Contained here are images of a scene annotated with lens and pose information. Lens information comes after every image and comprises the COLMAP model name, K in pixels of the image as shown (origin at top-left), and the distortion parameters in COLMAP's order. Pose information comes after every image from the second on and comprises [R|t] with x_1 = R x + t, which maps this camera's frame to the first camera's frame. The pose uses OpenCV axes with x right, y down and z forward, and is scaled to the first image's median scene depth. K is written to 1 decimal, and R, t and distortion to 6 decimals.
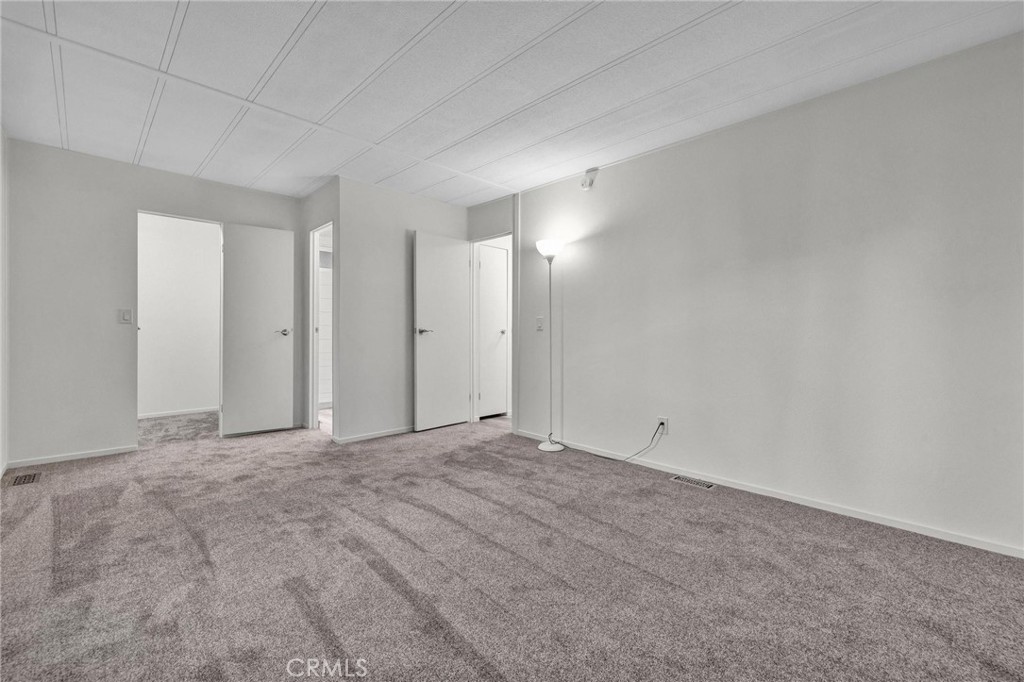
lens RADIAL K [[434.0, 0, 512.0], [0, 434.0, 336.8], [0, 0, 1]] dist [0.000943, 0.000205]
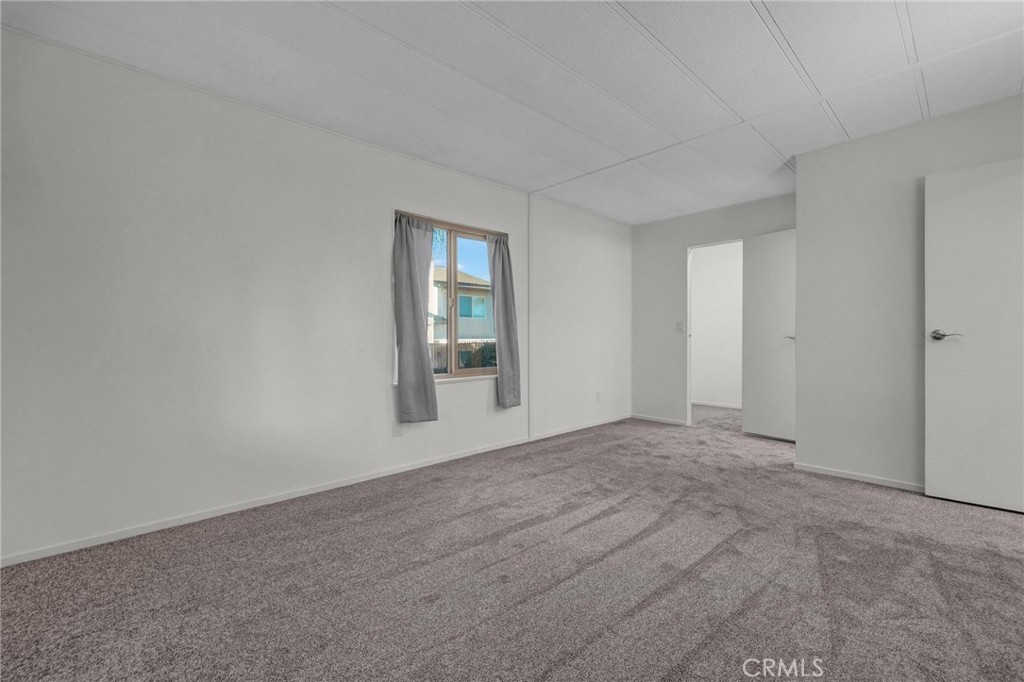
lens RADIAL K [[434.0, 0, 511.5], [0, 434.0, 341.4], [0, 0, 1]] dist [0.000943, 0.000205]
pose [[-0.026579, 0.003754, -0.999640, 0.639842], [-0.009556, 0.999946, 0.004009, -0.002762], [0.999601, 0.009659, -0.026542, 0.622334]]
